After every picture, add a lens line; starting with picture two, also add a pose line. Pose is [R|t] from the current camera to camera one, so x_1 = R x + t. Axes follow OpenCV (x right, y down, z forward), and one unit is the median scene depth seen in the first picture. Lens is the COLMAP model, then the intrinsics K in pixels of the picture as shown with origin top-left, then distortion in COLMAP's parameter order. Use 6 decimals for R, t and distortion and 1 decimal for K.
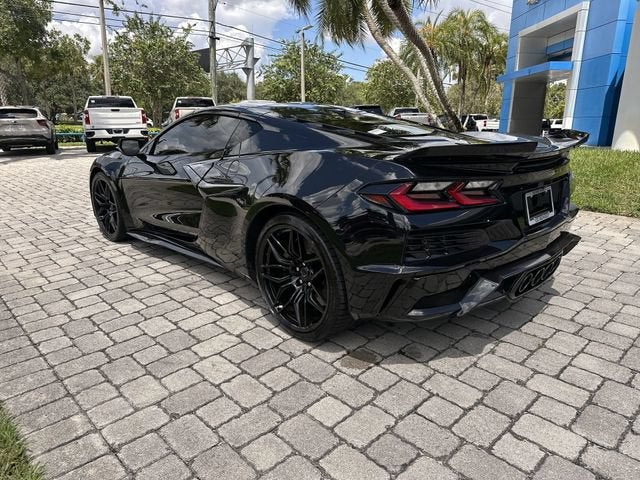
lens RADIAL K [[450.3, 0, 317.6], [0, 450.3, 238.9], [0, 0, 1]] dist [0.035260, -0.051409]
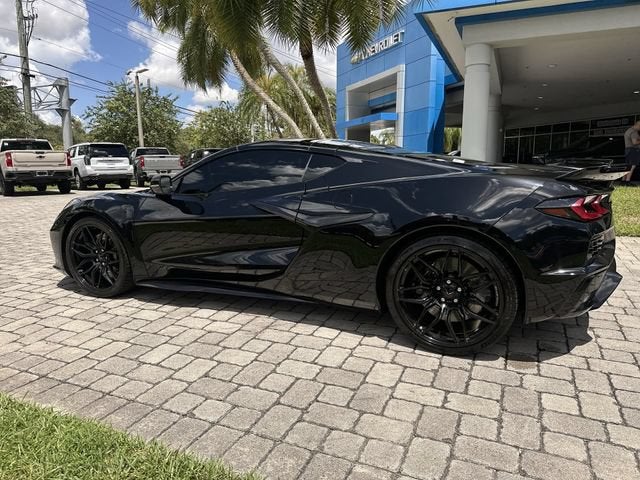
lens RADIAL K [[449.7, 0, 318.4], [0, 449.7, 236.0], [0, 0, 1]] dist [0.035172, -0.052829]
pose [[0.925851, -0.069647, 0.371415, -0.487104], [0.106210, 0.991209, -0.078889, 0.000354], [-0.362656, 0.112487, 0.925109, 0.081346]]
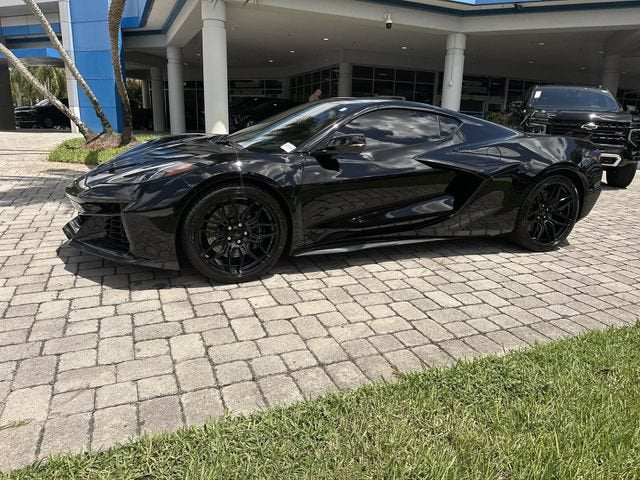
lens RADIAL K [[446.6, 0, 321.2], [0, 446.6, 233.4], [0, 0, 1]] dist [0.079247, -0.126231]
pose [[0.351181, -0.218656, 0.910418, -1.284065], [0.205996, 0.966568, 0.152682, -0.185639], [-0.913366, 0.133924, 0.384483, 0.777705]]
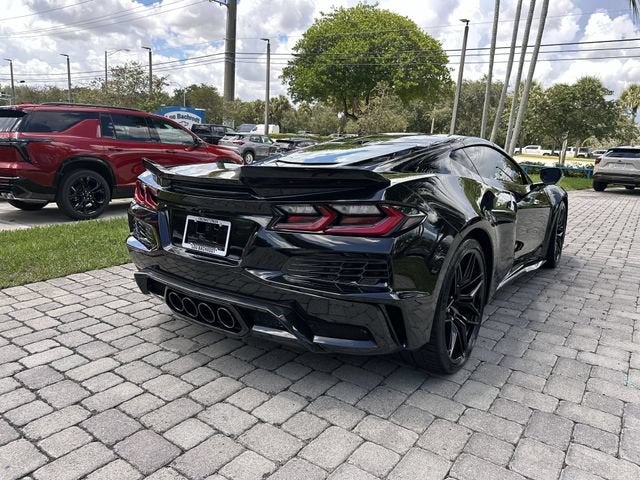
lens RADIAL K [[449.7, 0, 318.4], [0, 449.7, 236.0], [0, 0, 1]] dist [0.035172, -0.052829]
pose [[0.179017, 0.206601, -0.961909, 0.961880], [-0.295620, 0.943819, 0.147699, -0.188538], [0.938383, 0.257919, 0.230035, 0.681085]]
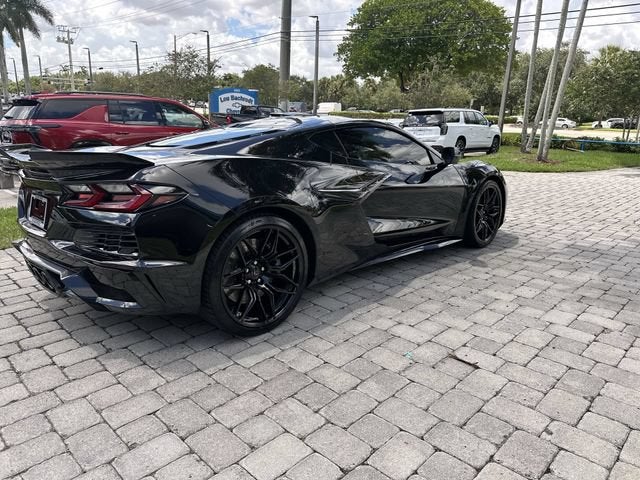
lens RADIAL K [[450.3, 0, 317.6], [0, 450.3, 238.9], [0, 0, 1]] dist [0.035260, -0.051409]
pose [[0.032064, 0.257699, -0.965693, 1.075422], [-0.278828, 0.930138, 0.238953, -0.312350], [0.959806, 0.261601, 0.101677, 1.054272]]
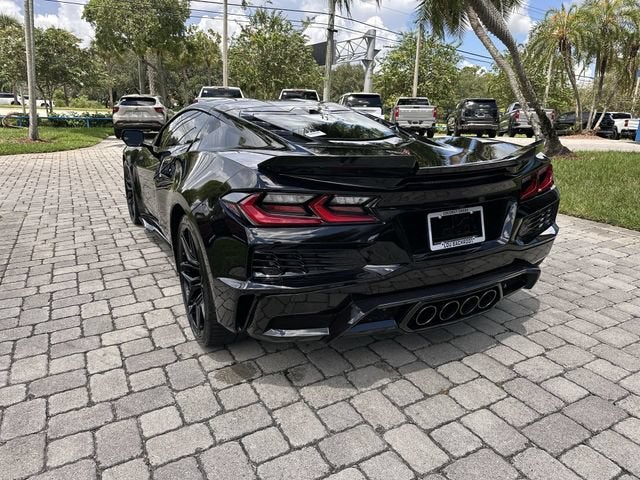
lens RADIAL K [[449.7, 0, 318.4], [0, 449.7, 236.0], [0, 0, 1]] dist [0.035172, -0.052829]
pose [[0.965370, 0.092305, -0.244008, 0.301665], [-0.089500, 0.995731, 0.022584, -0.037537], [0.245051, 0.000037, 0.969510, 0.074593]]
